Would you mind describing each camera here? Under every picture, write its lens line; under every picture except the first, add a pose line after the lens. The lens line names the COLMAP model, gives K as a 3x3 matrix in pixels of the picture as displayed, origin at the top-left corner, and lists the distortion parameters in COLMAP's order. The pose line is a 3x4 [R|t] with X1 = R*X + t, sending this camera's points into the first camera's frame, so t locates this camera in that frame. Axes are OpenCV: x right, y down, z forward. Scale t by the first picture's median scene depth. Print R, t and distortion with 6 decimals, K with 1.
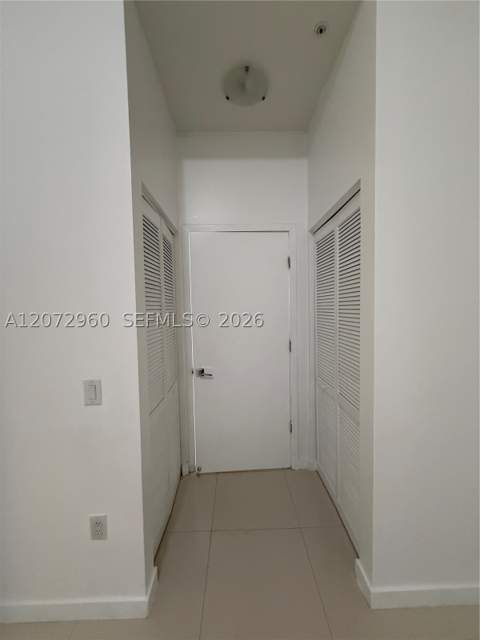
lens RADIAL K [[255.4, 0, 240.0], [0, 255.4, 320.0], [0, 0, 1]] dist [0.000215, -0.000023]
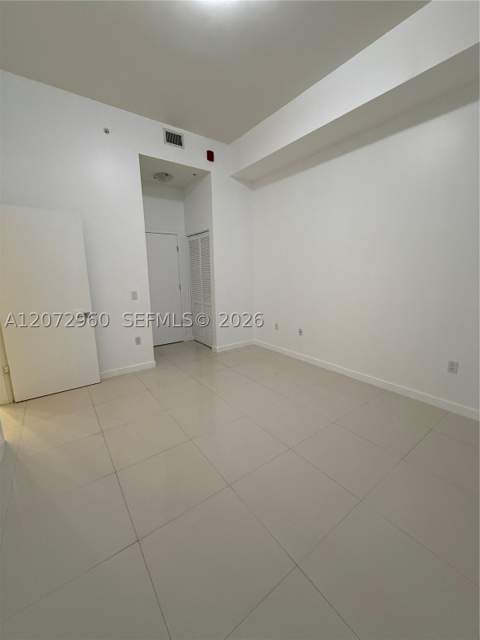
lens RADIAL K [[255.4, 0, 240.0], [0, 255.4, 320.0], [0, 0, 1]] dist [0.000215, -0.000023]
pose [[0.810484, -0.089614, 0.578865, -1.068401], [0.021175, 0.992065, 0.123934, 0.179789], [-0.585378, -0.088189, 0.805950, -1.737415]]
